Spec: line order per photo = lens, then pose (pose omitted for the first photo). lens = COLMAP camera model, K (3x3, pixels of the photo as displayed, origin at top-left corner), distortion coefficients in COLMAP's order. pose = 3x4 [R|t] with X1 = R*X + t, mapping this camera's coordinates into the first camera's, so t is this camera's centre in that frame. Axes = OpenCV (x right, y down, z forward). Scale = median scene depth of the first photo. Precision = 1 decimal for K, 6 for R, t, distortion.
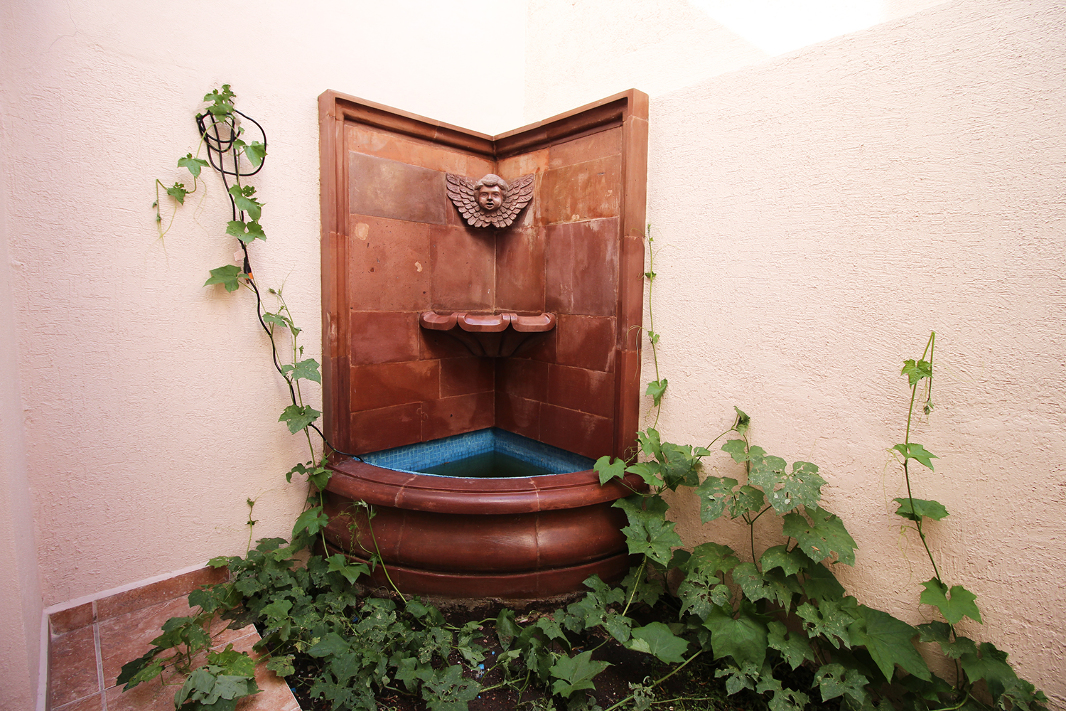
lens RADIAL K [[508.3, 0, 522.2], [0, 508.3, 349.1], [0, 0, 1]] dist [-0.012753, -0.005379]
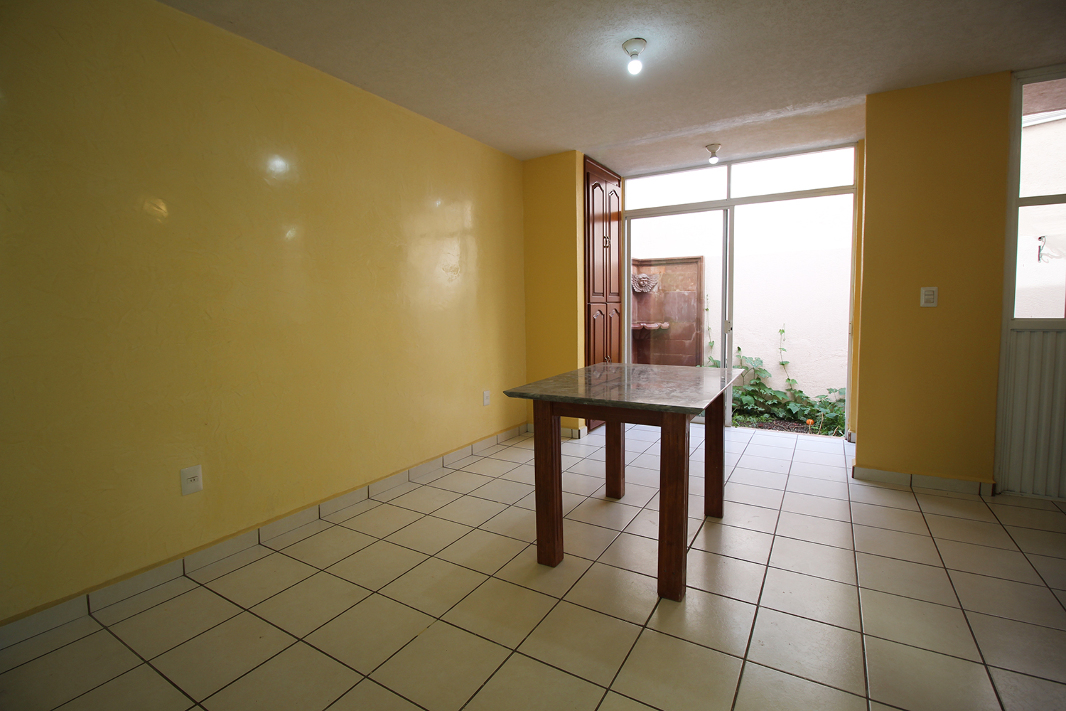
lens RADIAL K [[508.3, 0, 521.5], [0, 508.3, 345.0], [0, 0, 1]] dist [-0.012753, -0.005379]
pose [[0.971040, -0.044878, 0.234662, -1.526918], [0.050655, 0.998542, -0.018647, 0.074812], [-0.233483, 0.029994, 0.971898, -1.716360]]
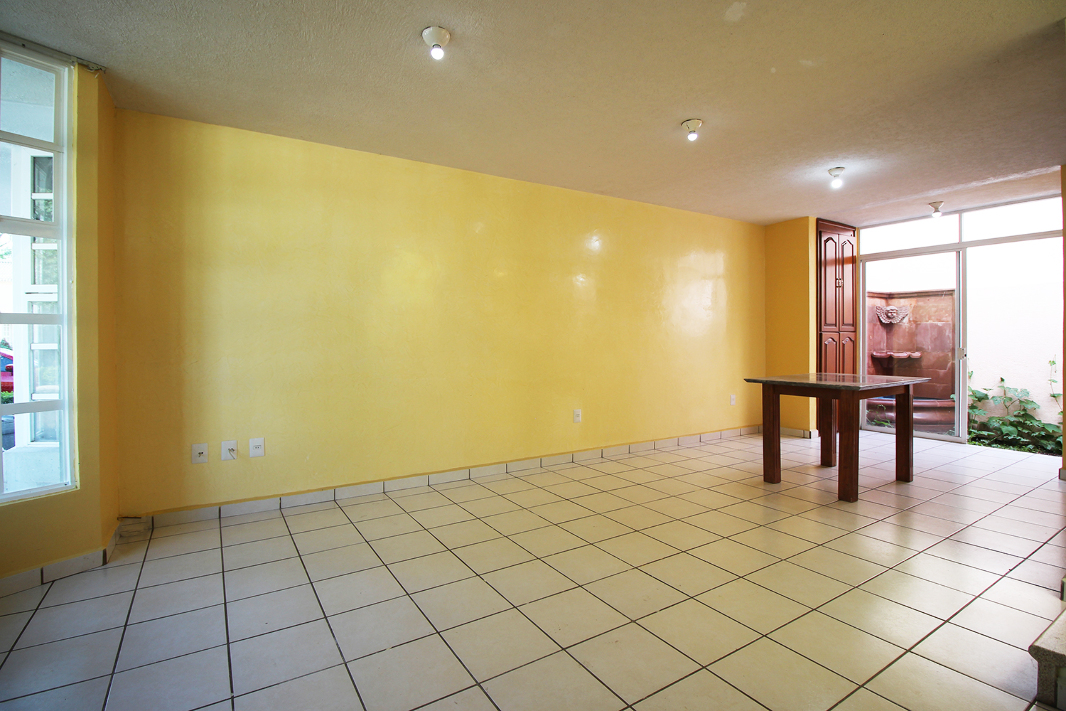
lens RADIAL K [[508.3, 0, 530.9], [0, 508.3, 346.9], [0, 0, 1]] dist [-0.012753, -0.005379]
pose [[0.978491, -0.013536, -0.205846, -1.676725], [-0.004466, 0.996221, -0.086739, 0.179164], [0.206242, 0.085793, 0.974733, -2.530713]]
